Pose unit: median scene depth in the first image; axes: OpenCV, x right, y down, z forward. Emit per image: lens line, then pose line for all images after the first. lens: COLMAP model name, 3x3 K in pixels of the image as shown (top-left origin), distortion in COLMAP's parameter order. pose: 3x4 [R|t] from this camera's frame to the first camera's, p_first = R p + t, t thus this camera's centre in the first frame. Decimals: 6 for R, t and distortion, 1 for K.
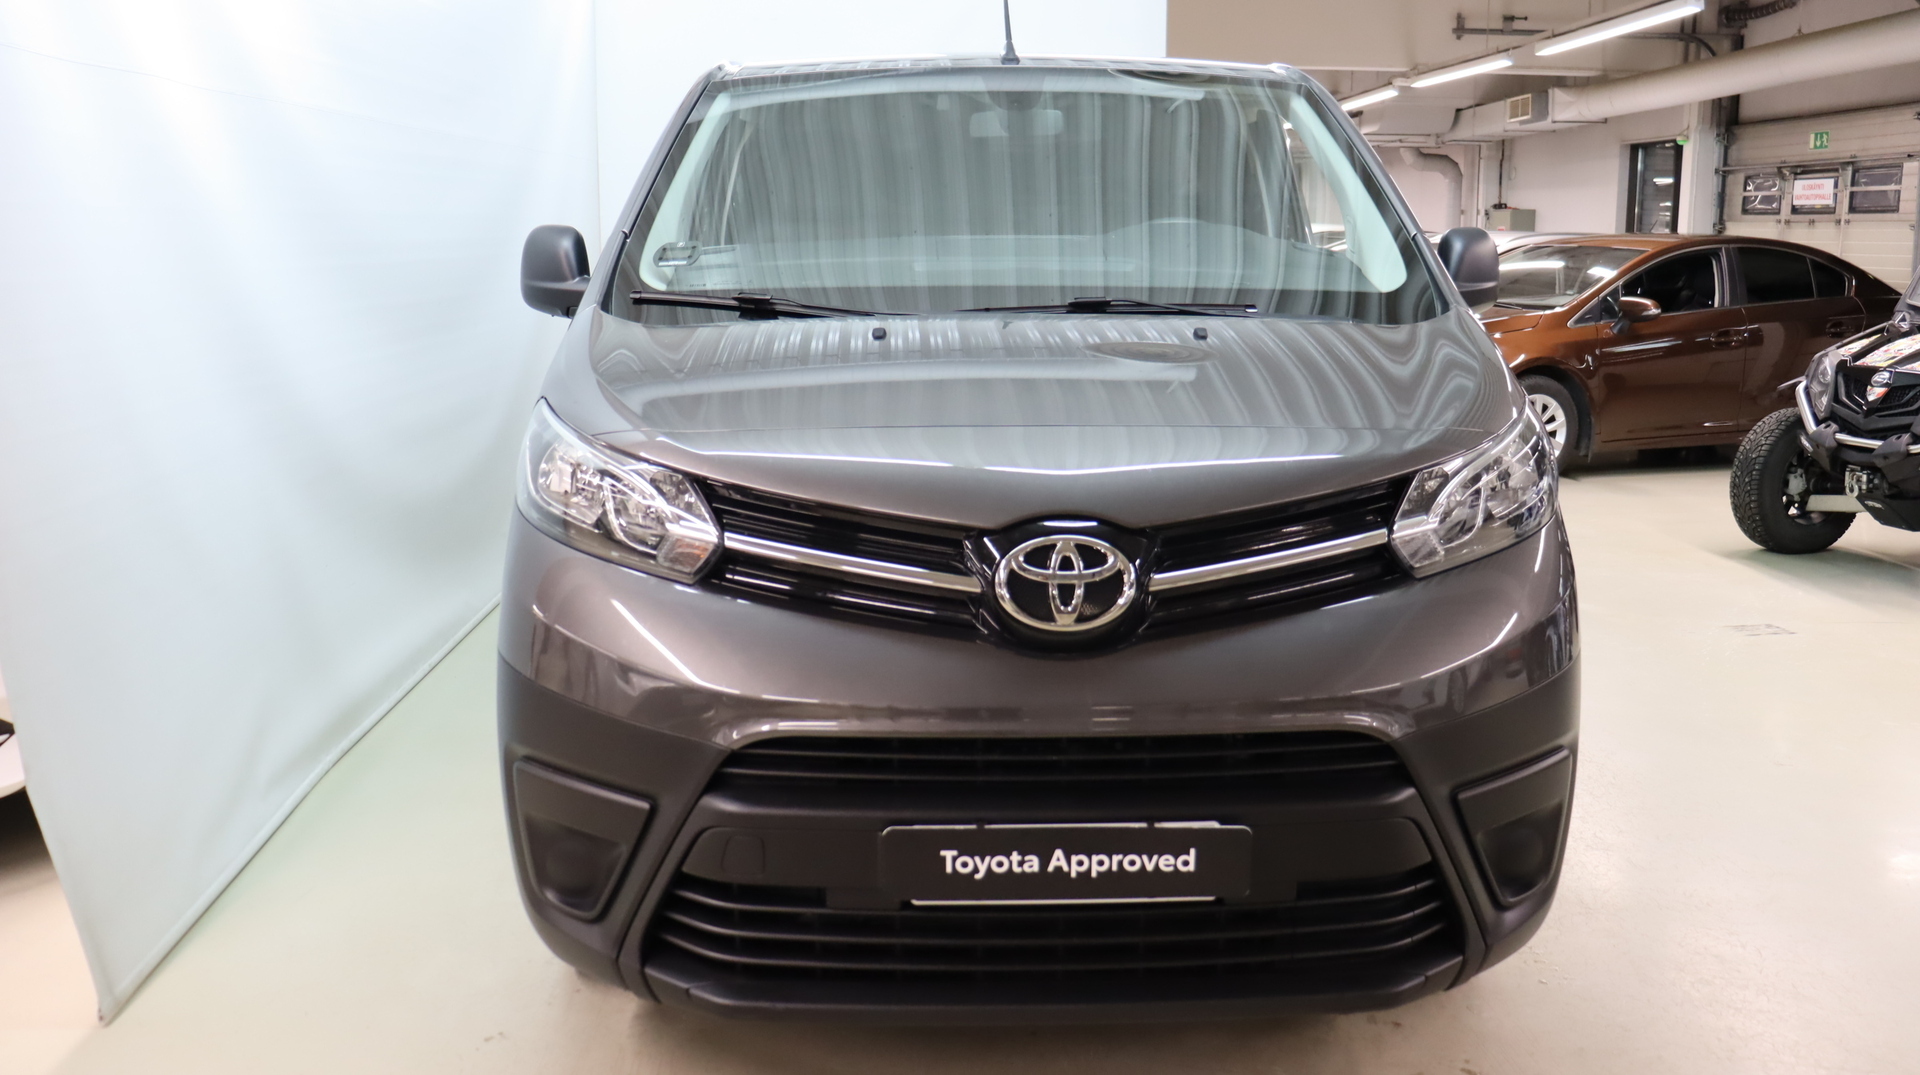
lens RADIAL K [[1586.8, 0, 959.6], [0, 1586.8, 544.4], [0, 0, 1]] dist [-0.089689, 0.017149]
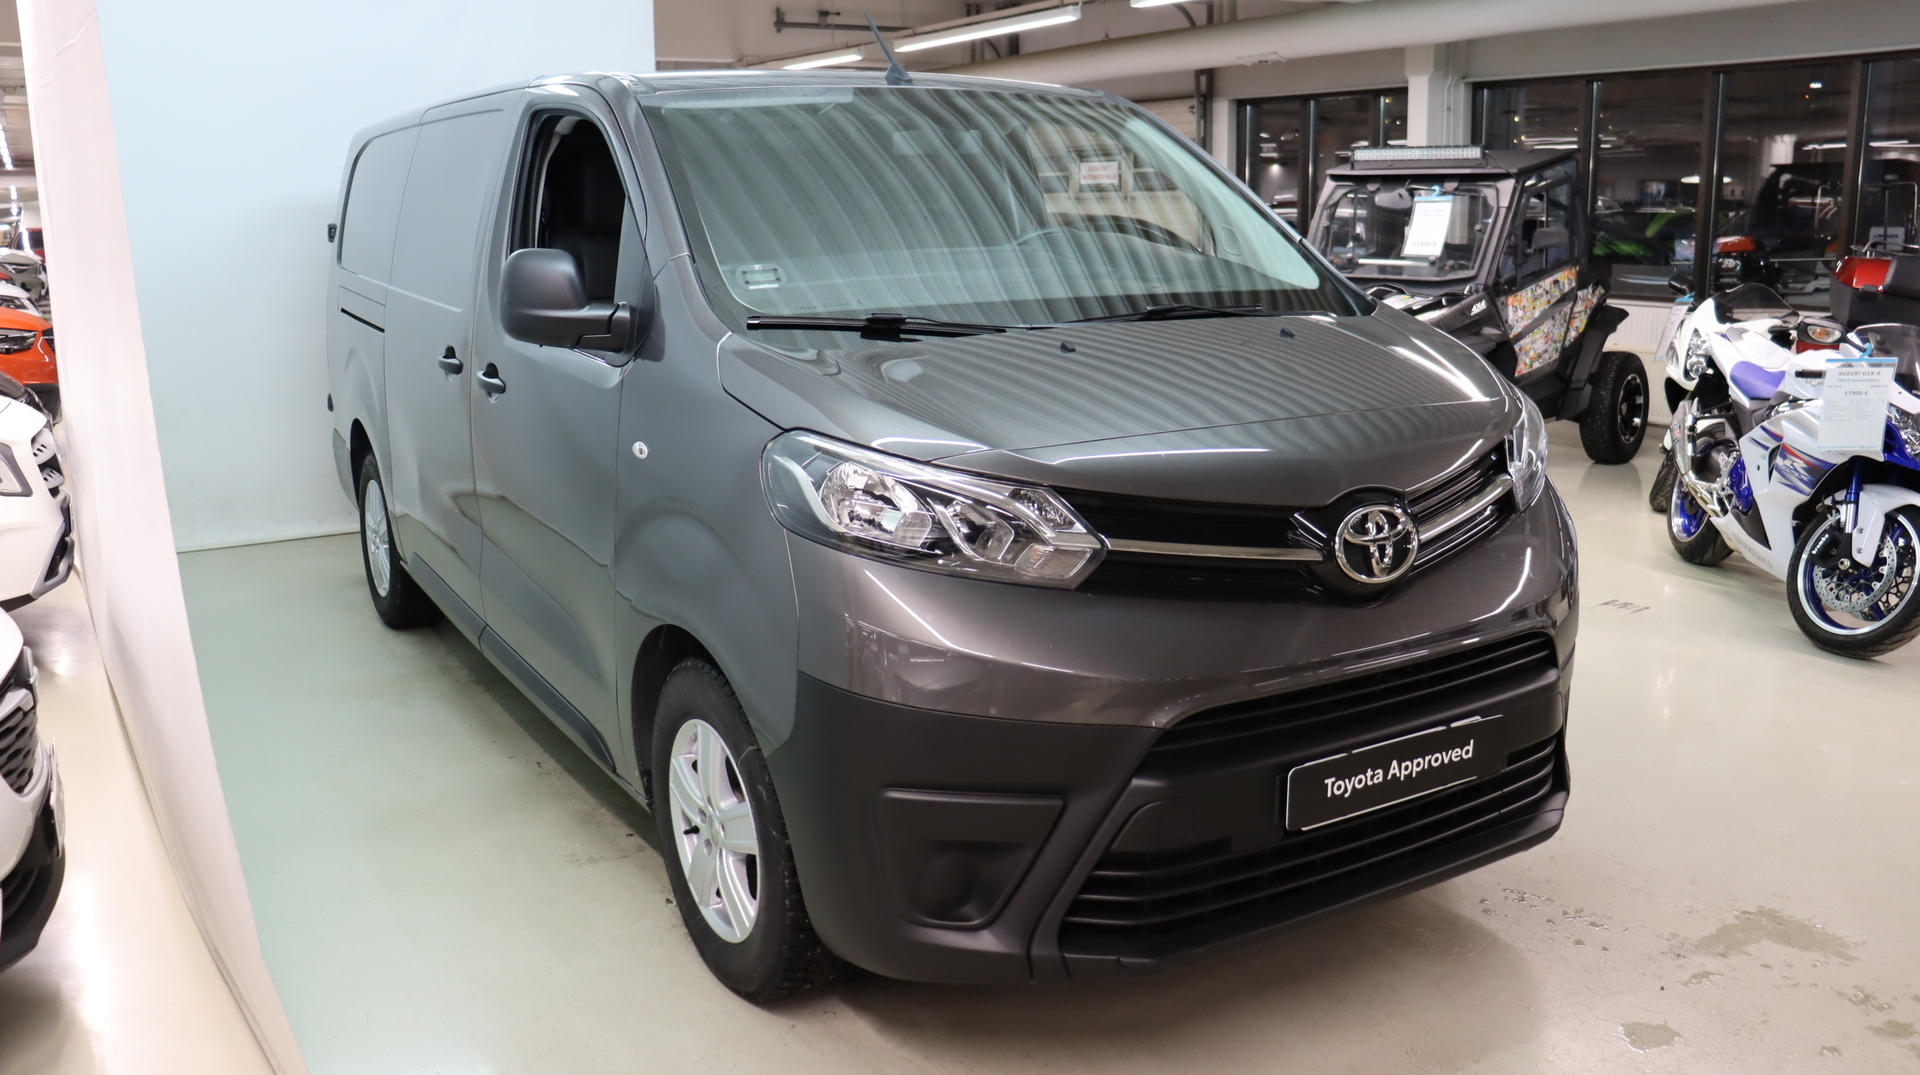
lens RADIAL K [[1586.8, 0, 961.5], [0, 1586.8, 532.1], [0, 0, 1]] dist [-0.089689, 0.017149]
pose [[0.860885, -0.113576, 0.495962, -0.813105], [0.109910, 0.993265, 0.036679, -0.065044], [-0.496787, 0.022934, 0.867569, 0.101431]]
